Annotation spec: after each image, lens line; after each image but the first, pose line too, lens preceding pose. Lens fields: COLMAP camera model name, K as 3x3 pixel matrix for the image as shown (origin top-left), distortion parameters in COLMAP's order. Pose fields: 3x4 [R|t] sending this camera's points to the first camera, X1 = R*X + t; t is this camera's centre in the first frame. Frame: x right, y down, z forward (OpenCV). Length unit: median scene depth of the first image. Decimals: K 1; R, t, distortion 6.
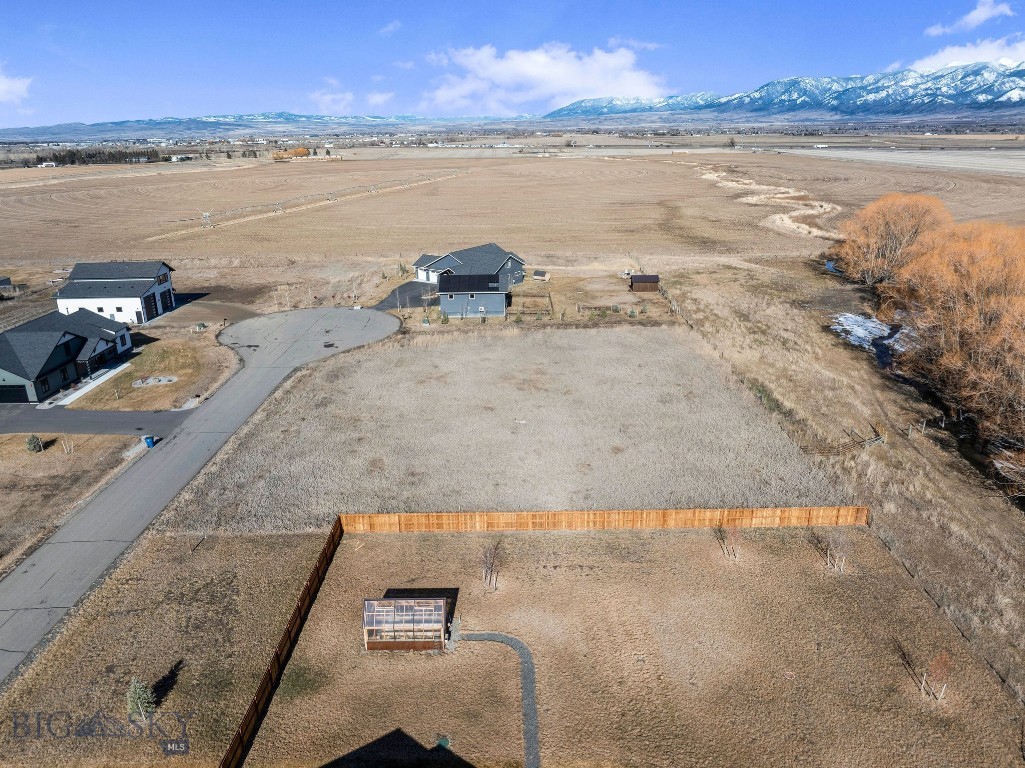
lens RADIAL K [[717.7, 0, 514.0], [0, 717.7, 391.2], [0, 0, 1]] dist [-0.044117, 0.014457]
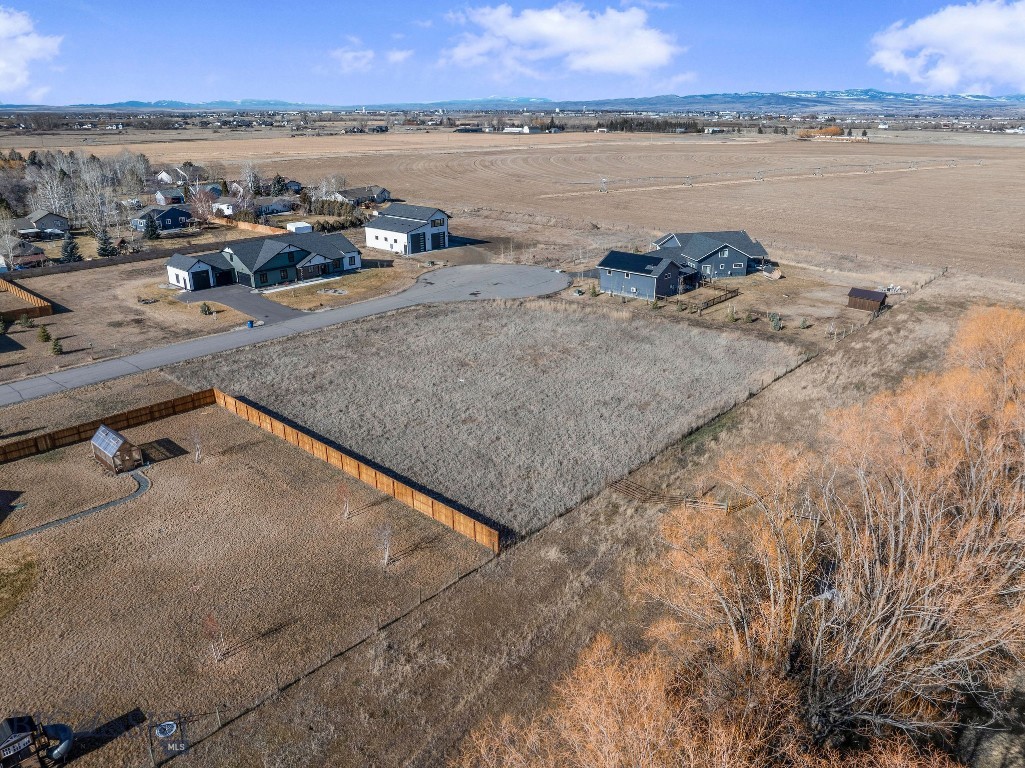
lens RADIAL K [[717.7, 0, 514.2], [0, 717.7, 384.0], [0, 0, 1]] dist [-0.044117, 0.014457]
pose [[0.745557, 0.253733, -0.616250, 0.556940], [-0.240795, 0.964780, 0.105915, -0.064233], [0.621419, 0.069424, 0.780396, 0.163112]]
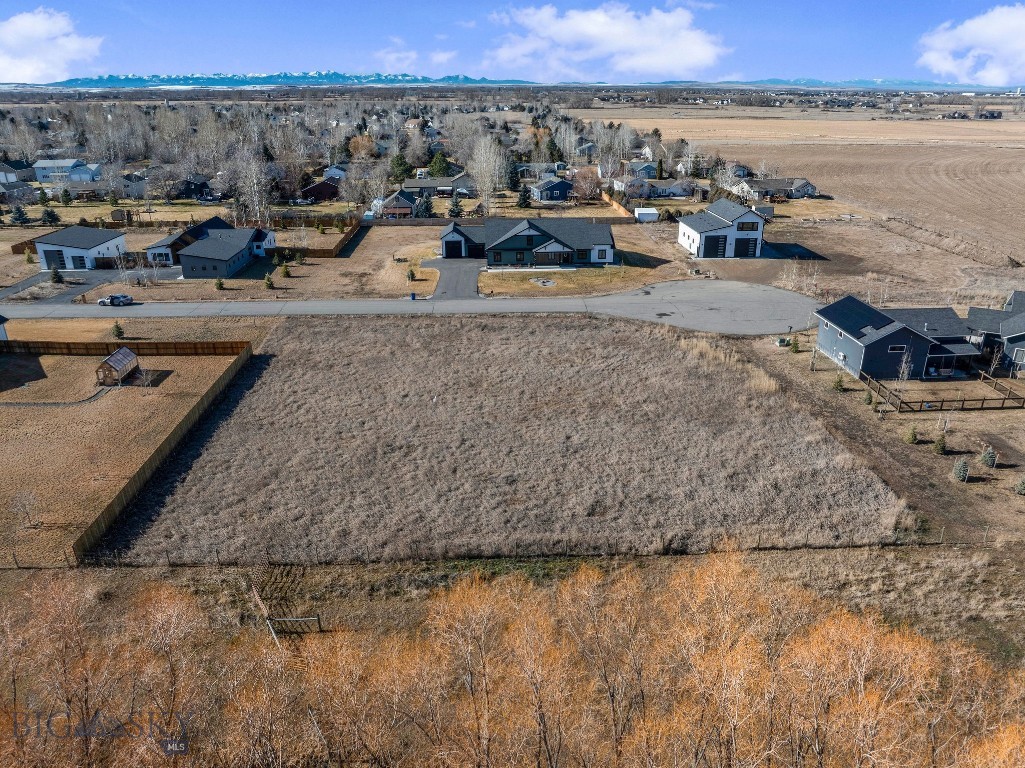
lens RADIAL K [[717.7, 0, 517.4], [0, 717.7, 376.6], [0, 0, 1]] dist [-0.044117, 0.014457]
pose [[0.051230, 0.387829, -0.920306, 0.672602], [-0.342159, 0.872560, 0.348662, -0.270690], [0.938244, 0.297030, 0.177401, 0.706417]]
